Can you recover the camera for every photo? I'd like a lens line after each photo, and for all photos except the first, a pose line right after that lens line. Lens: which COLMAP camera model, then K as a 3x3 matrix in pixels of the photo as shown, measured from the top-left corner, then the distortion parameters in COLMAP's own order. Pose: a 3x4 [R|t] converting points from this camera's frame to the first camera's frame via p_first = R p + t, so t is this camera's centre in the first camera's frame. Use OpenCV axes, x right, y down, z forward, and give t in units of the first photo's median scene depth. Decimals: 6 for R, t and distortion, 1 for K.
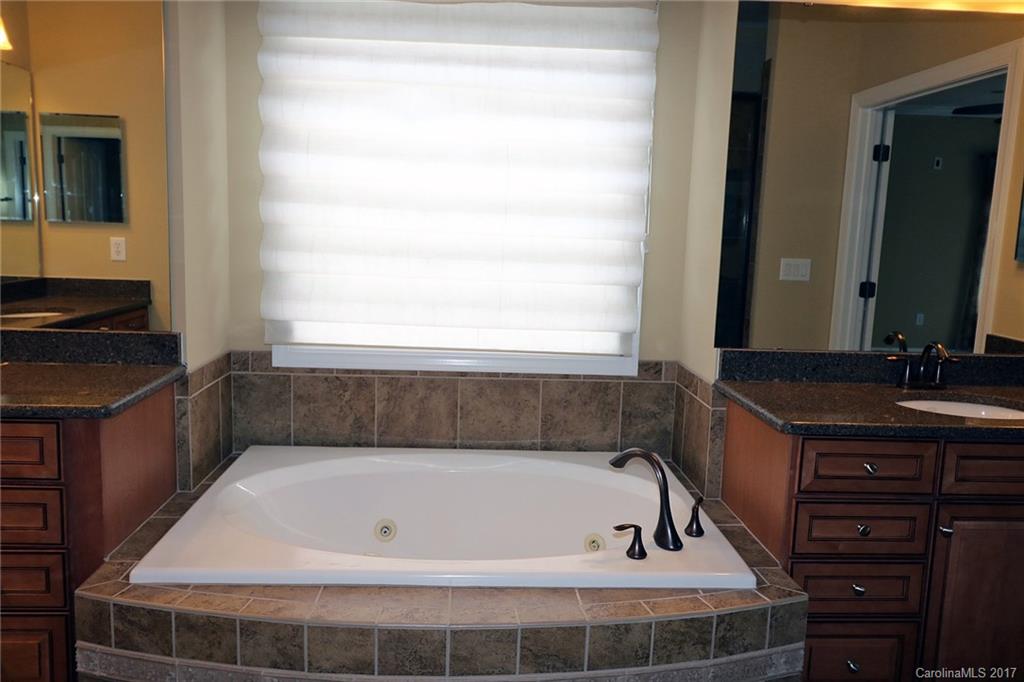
lens RADIAL K [[818.4, 0, 512.0], [0, 818.4, 341.0], [0, 0, 1]] dist [-0.006417, -0.000138]
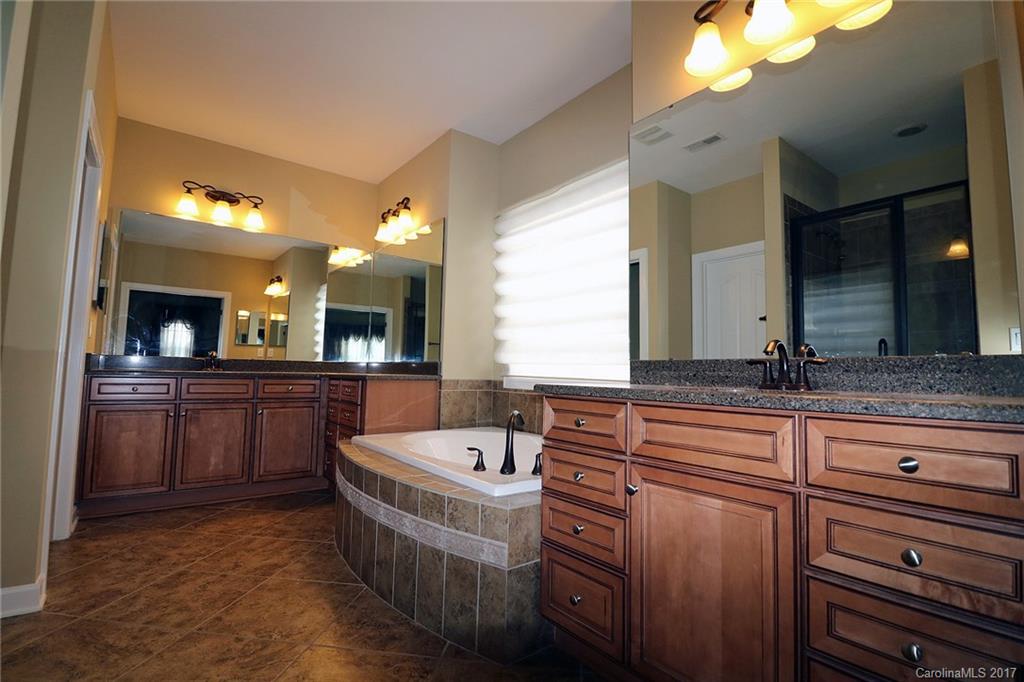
lens RADIAL K [[481.9, 0, 512.0], [0, 481.9, 341.0], [0, 0, 1]] dist [0.001047, -0.000056]
pose [[0.560030, -0.078857, -0.824711, 0.984898], [-0.122358, 0.976670, -0.176475, 0.174312], [0.819387, 0.199741, 0.537316, 0.493903]]
